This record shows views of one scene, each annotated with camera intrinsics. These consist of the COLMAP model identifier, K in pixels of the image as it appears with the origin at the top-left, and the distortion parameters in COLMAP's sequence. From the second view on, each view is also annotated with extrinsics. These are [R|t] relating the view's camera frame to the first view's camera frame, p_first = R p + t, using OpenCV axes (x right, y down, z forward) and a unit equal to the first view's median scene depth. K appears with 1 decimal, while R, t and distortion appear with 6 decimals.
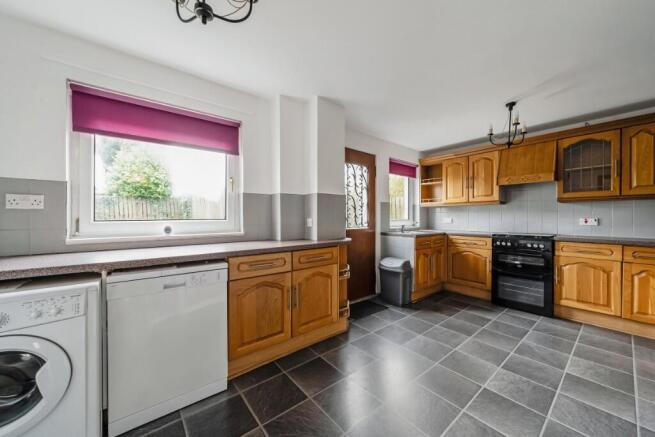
lens RADIAL K [[238.1, 0, 327.5], [0, 238.1, 218.5], [0, 0, 1]] dist [-0.001037, -0.000039]
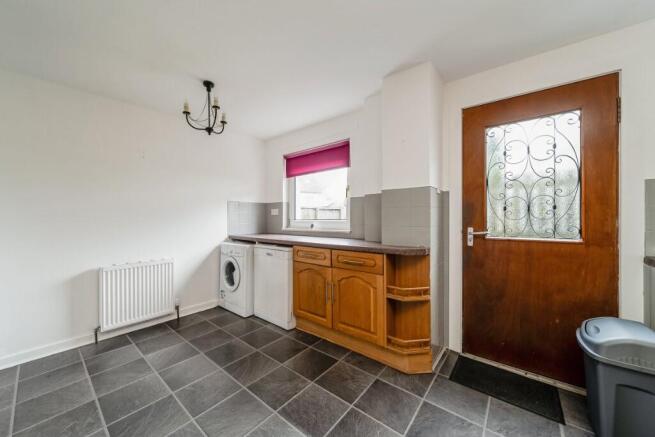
lens RADIAL K [[238.1, 0, 327.5], [0, 238.1, 218.5], [0, 0, 1]] dist [-0.001037, -0.000039]
pose [[0.216109, -0.000849, -0.976369, 0.696496], [-0.008059, 0.999964, -0.002654, 0.000462], [0.976336, 0.008442, 0.216095, 0.564712]]
